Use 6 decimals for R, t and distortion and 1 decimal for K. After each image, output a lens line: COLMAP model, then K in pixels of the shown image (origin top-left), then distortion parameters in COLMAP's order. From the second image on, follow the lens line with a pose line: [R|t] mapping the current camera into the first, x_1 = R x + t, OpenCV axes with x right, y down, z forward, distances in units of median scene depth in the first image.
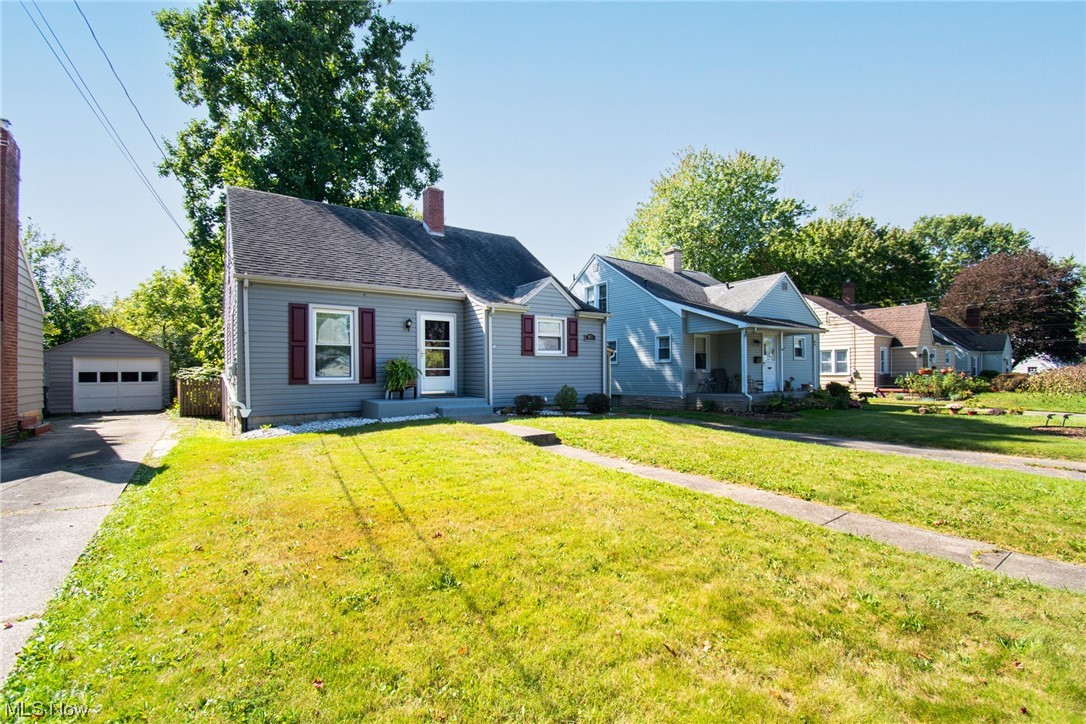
lens RADIAL K [[521.9, 0, 537.1], [0, 521.9, 366.2], [0, 0, 1]] dist [-0.001082, -0.000228]
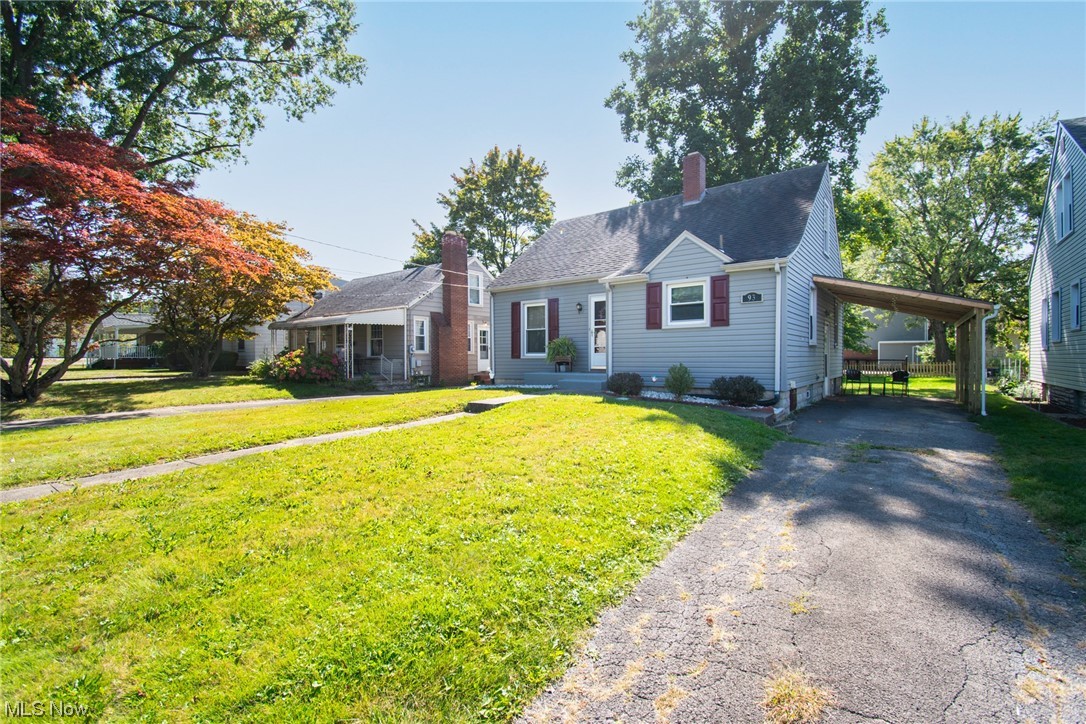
lens RADIAL K [[521.9, 0, 537.1], [0, 521.9, 366.2], [0, 0, 1]] dist [-0.001082, -0.000228]
pose [[0.218902, 0.022398, -0.975490, 0.811062], [0.014288, 0.999556, 0.026157, 0.016529], [0.975642, -0.019664, 0.218485, 0.625563]]
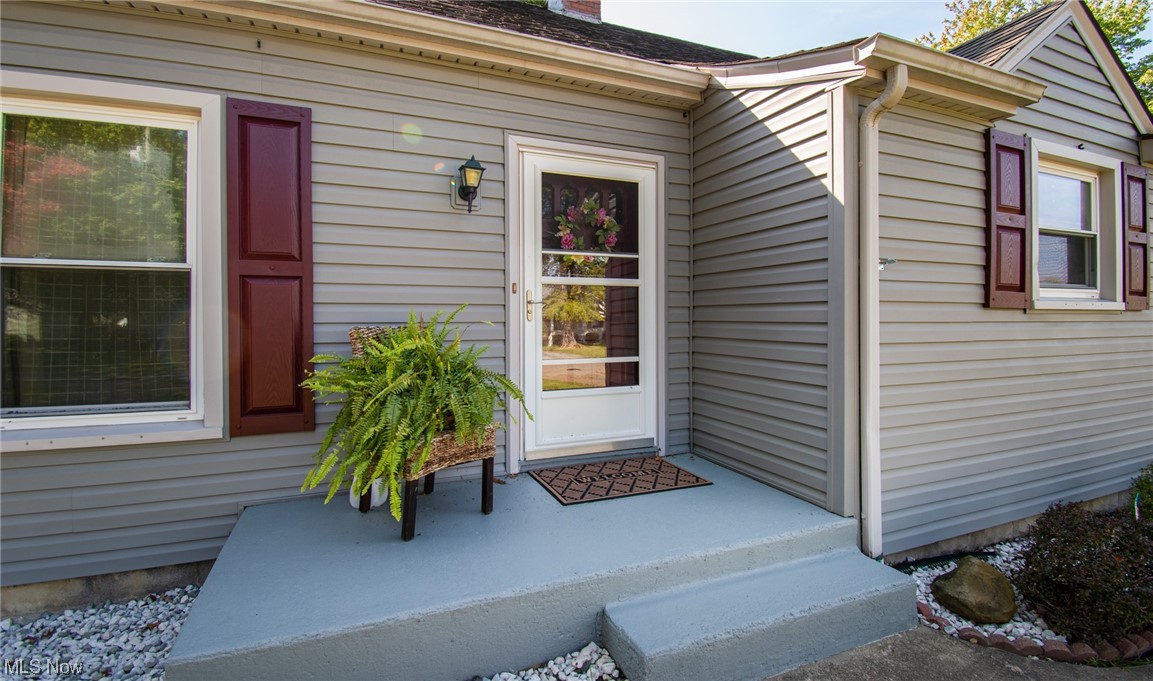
lens RADIAL K [[517.8, 0, 577.5], [0, 517.8, 320.0], [0, 0, 1]] dist [0.000757, 0.000051]
pose [[0.949341, 0.005568, -0.314199, -0.115934], [-0.003224, 0.999963, 0.007980, -0.017576], [0.314231, -0.006563, 0.949324, 0.750080]]
